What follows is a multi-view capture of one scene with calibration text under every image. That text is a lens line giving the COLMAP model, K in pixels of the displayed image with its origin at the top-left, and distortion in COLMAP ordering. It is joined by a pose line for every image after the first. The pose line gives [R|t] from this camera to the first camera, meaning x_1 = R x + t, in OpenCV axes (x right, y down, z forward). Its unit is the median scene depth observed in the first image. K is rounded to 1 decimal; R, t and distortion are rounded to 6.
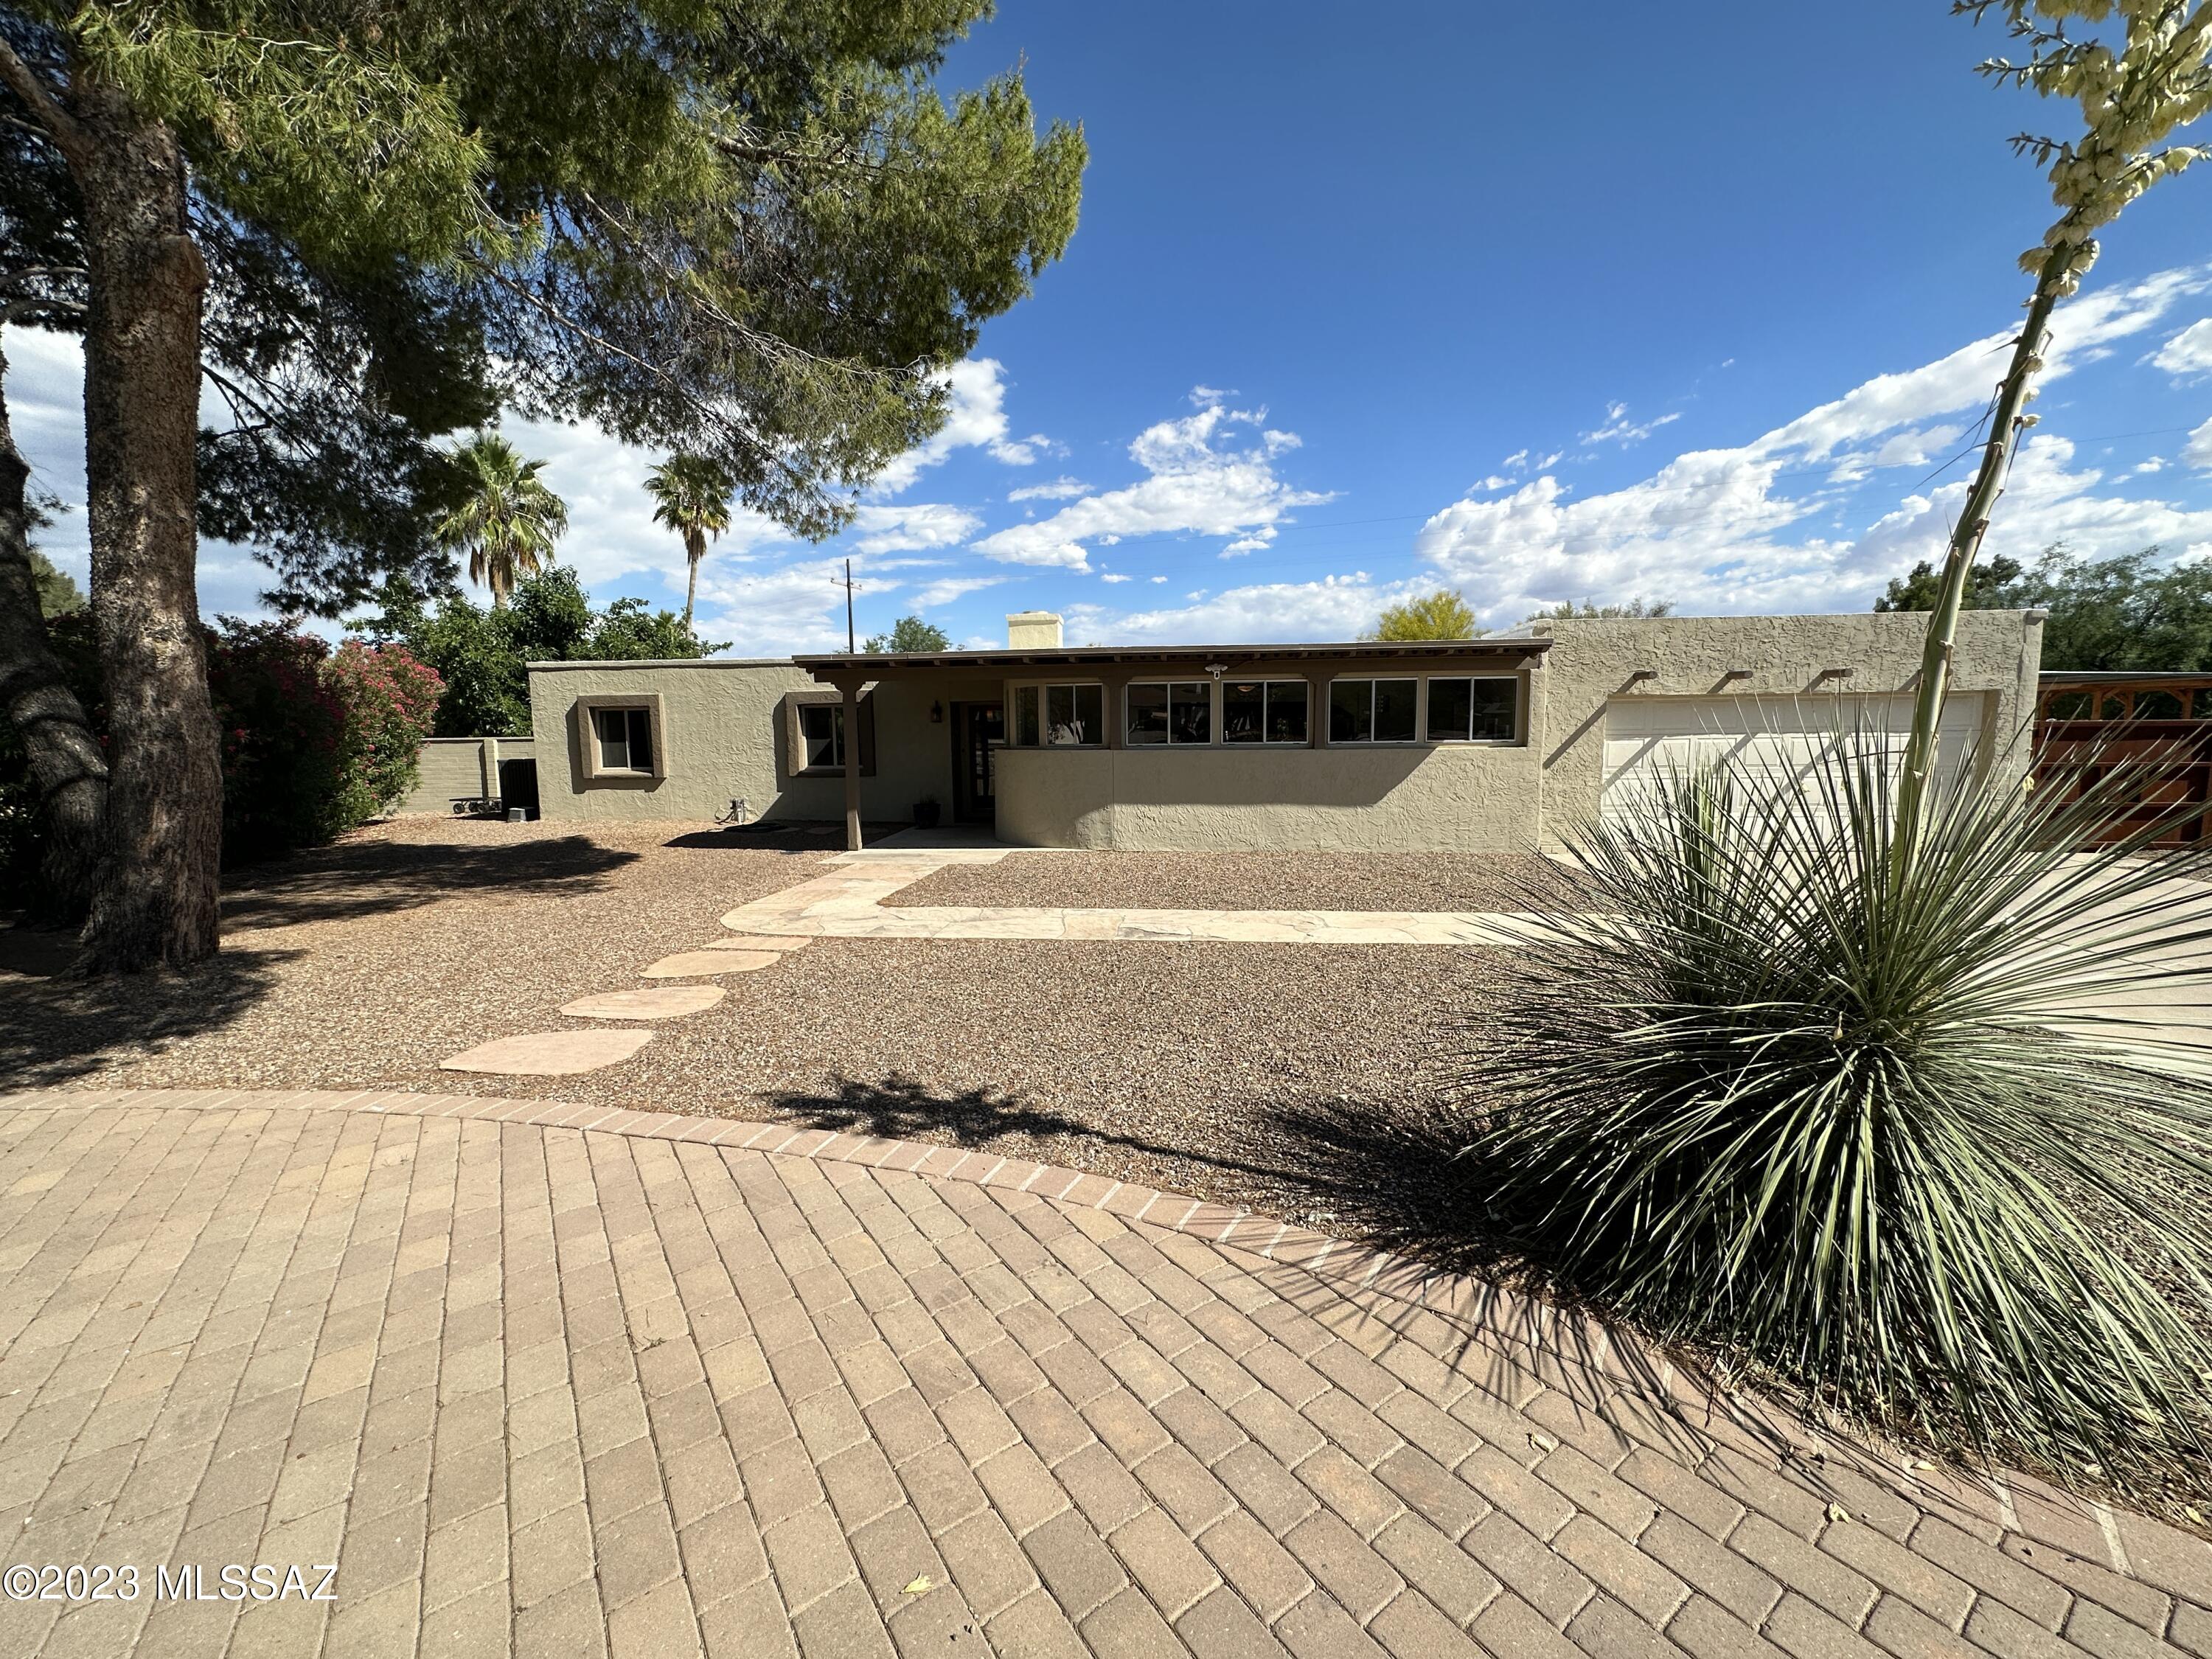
lens RADIAL K [[876.3, 0, 1098.7], [0, 876.3, 840.5], [0, 0, 1]] dist [-0.001383, -0.000444]
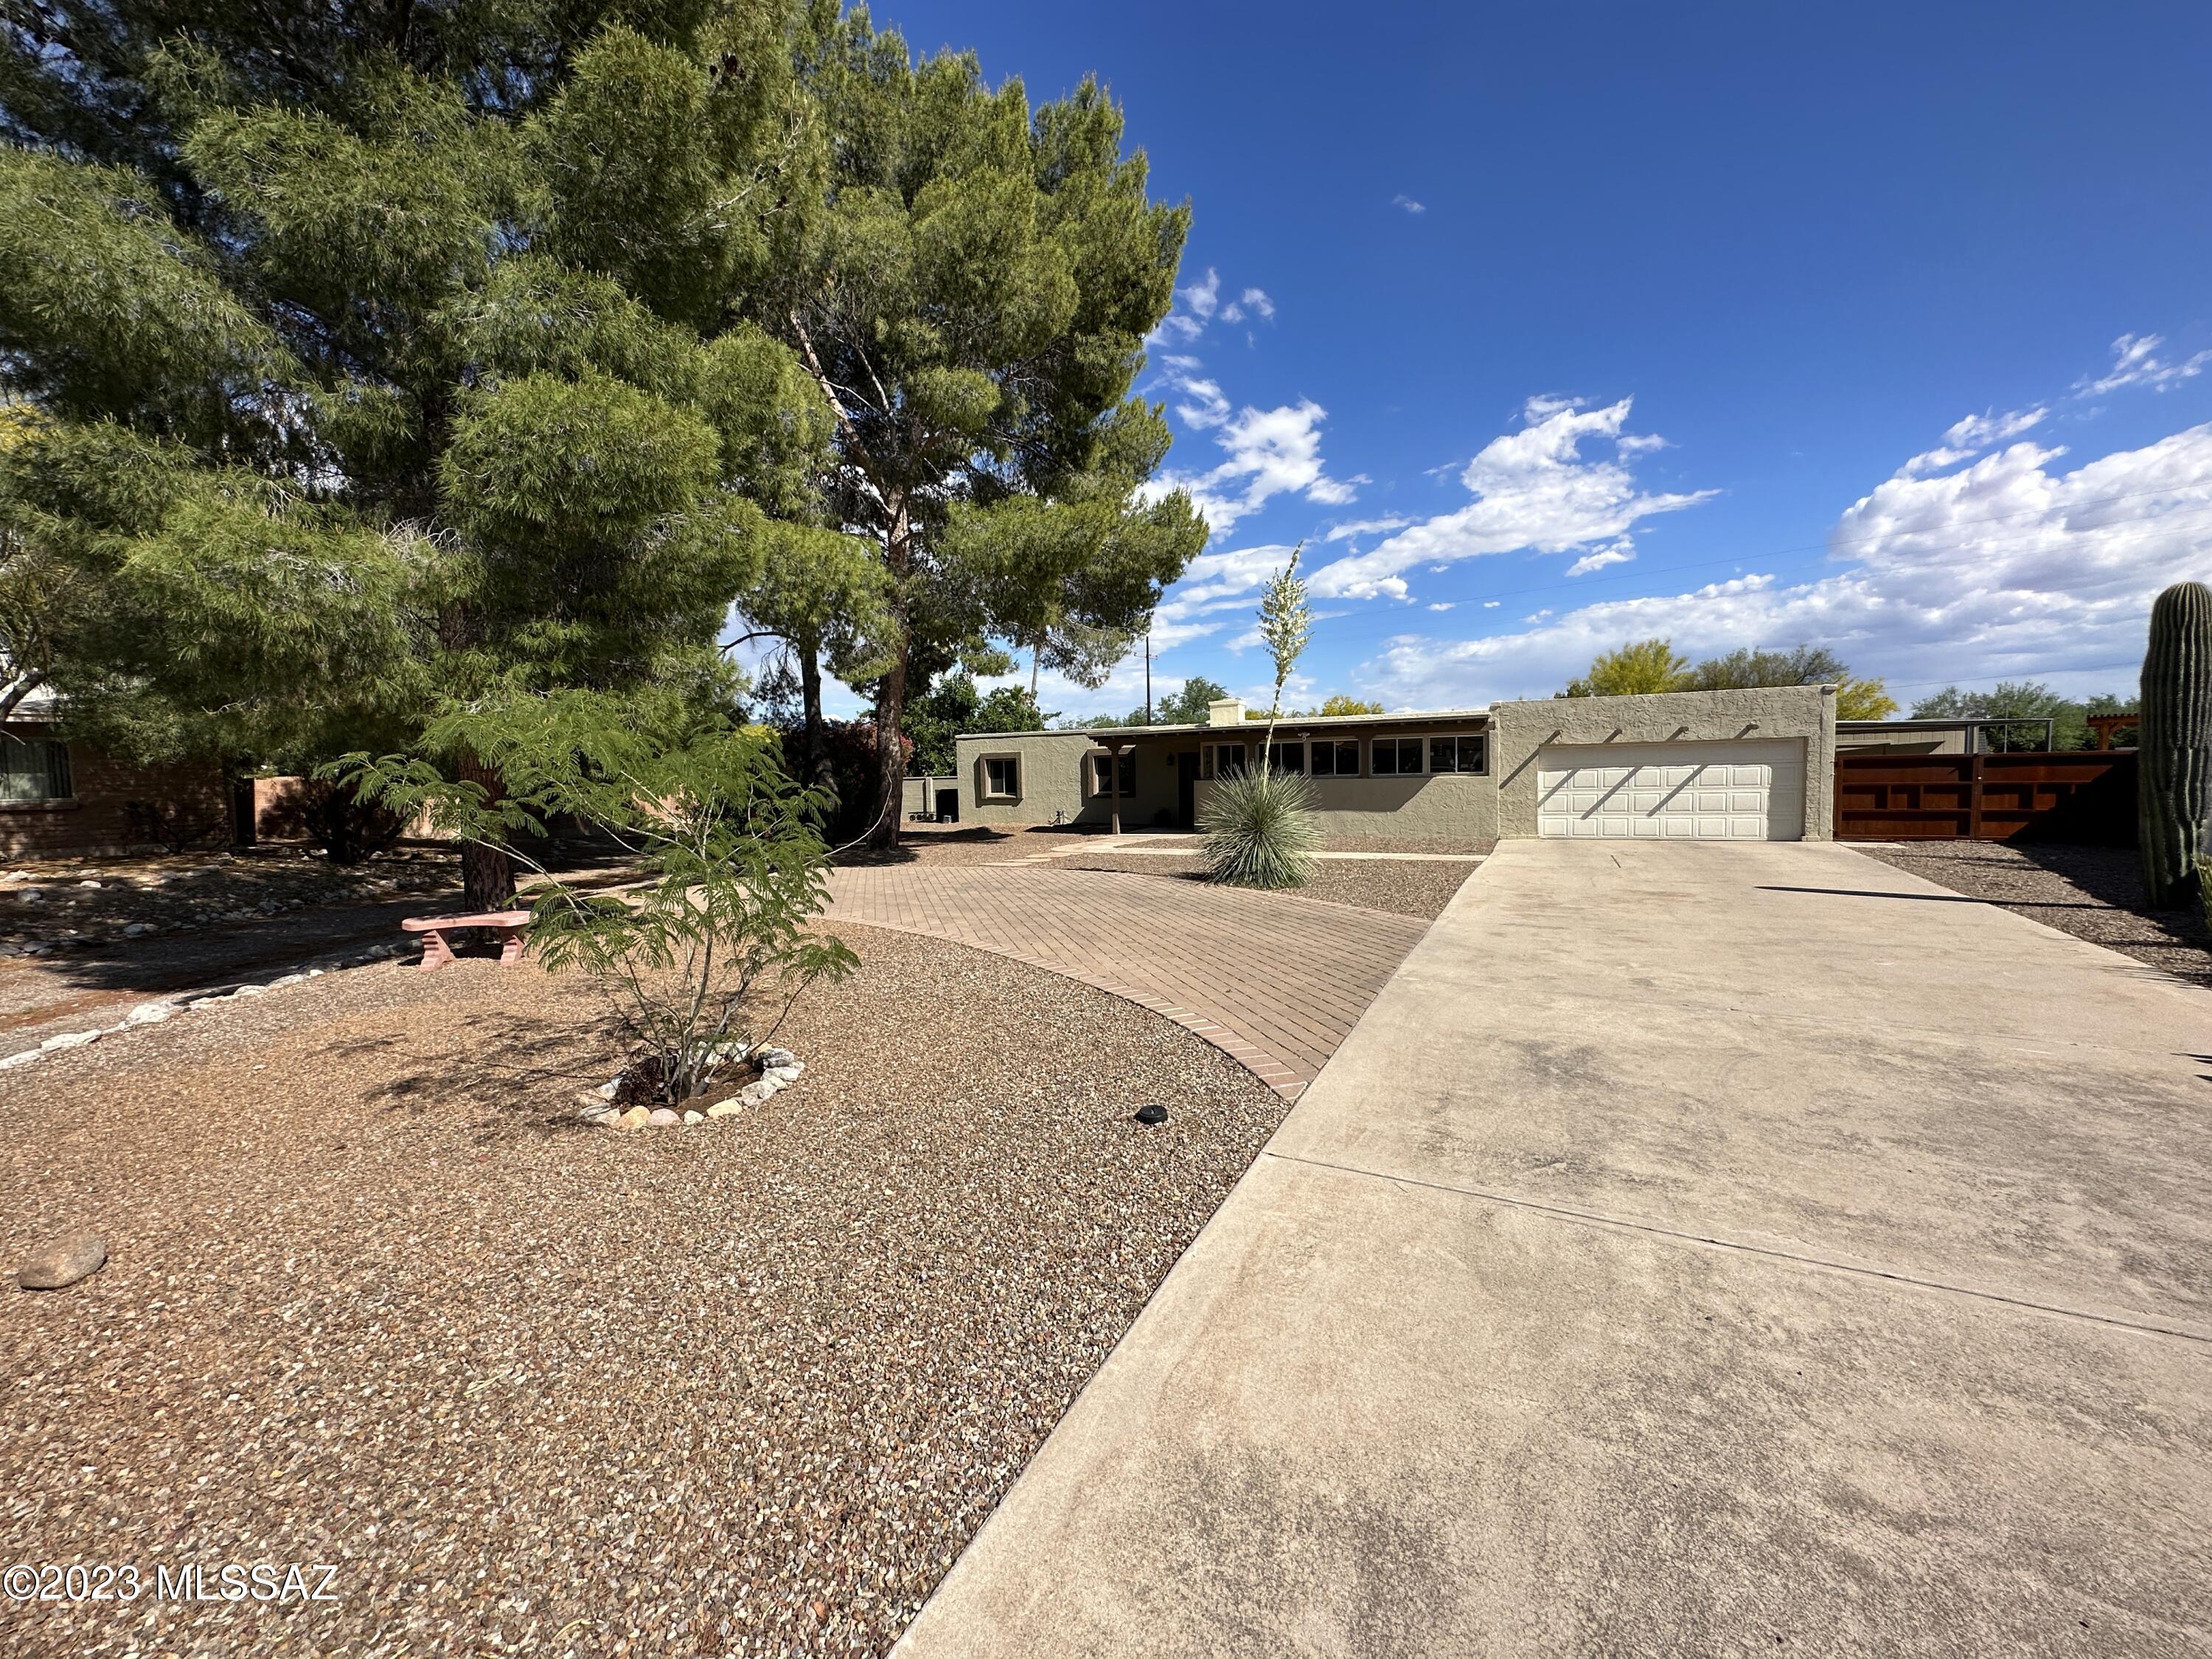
lens RADIAL K [[876.3, 0, 1098.7], [0, 876.3, 840.5], [0, 0, 1]] dist [-0.001383, -0.000444]
pose [[0.937792, 0.016256, -0.346817, 0.176969], [-0.031170, 0.998812, -0.037467, 0.049966], [0.345795, 0.045946, 0.937184, -0.403111]]
